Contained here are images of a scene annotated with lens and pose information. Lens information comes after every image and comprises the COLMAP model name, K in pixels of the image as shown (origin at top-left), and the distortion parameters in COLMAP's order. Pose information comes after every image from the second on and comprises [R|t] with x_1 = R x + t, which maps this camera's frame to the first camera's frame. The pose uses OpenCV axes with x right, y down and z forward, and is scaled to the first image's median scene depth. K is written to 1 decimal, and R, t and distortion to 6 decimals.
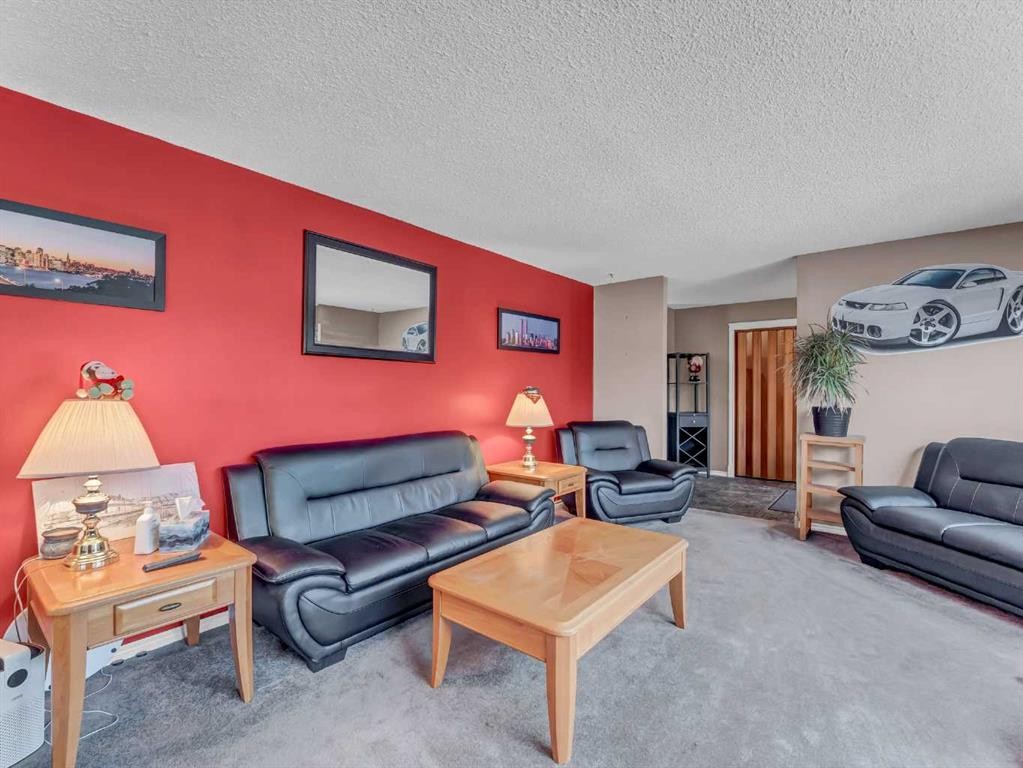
lens RADIAL K [[468.7, 0, 514.8], [0, 468.7, 385.1], [0, 0, 1]] dist [-0.001700, -0.001039]
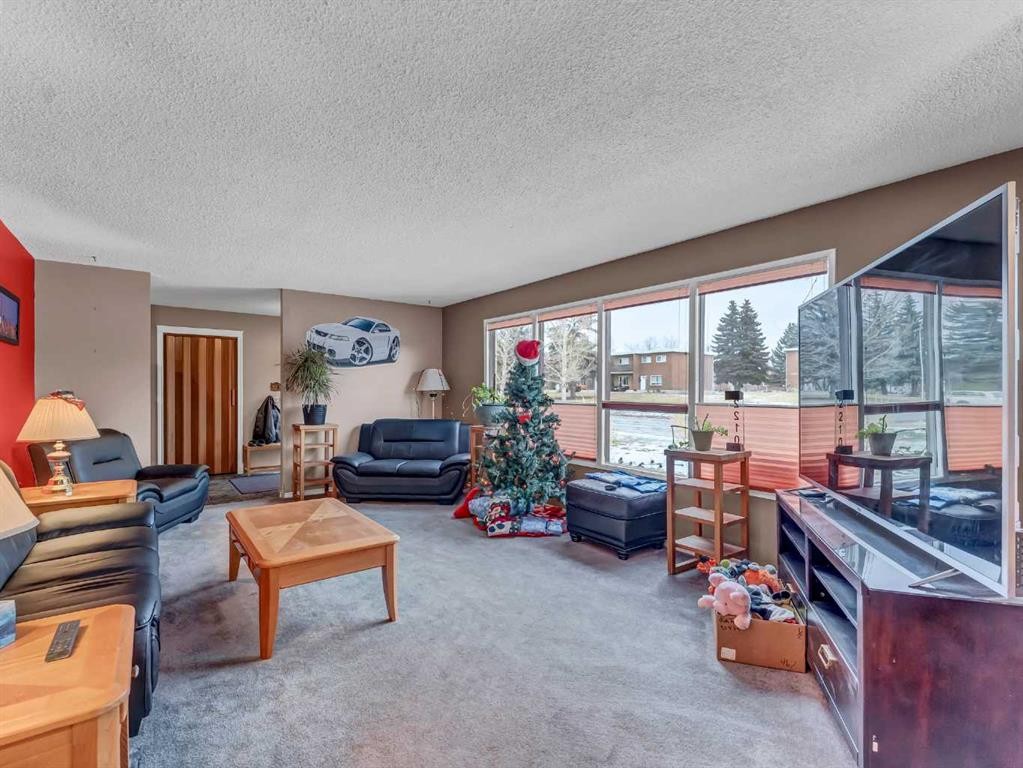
lens RADIAL K [[468.7, 0, 514.7], [0, 468.7, 388.5], [0, 0, 1]] dist [-0.001700, -0.001039]
pose [[0.227077, 0.004403, 0.973867, -0.579565], [-0.004433, 0.999984, -0.003487, 0.001940], [-0.973867, -0.003525, 0.227093, 0.089372]]
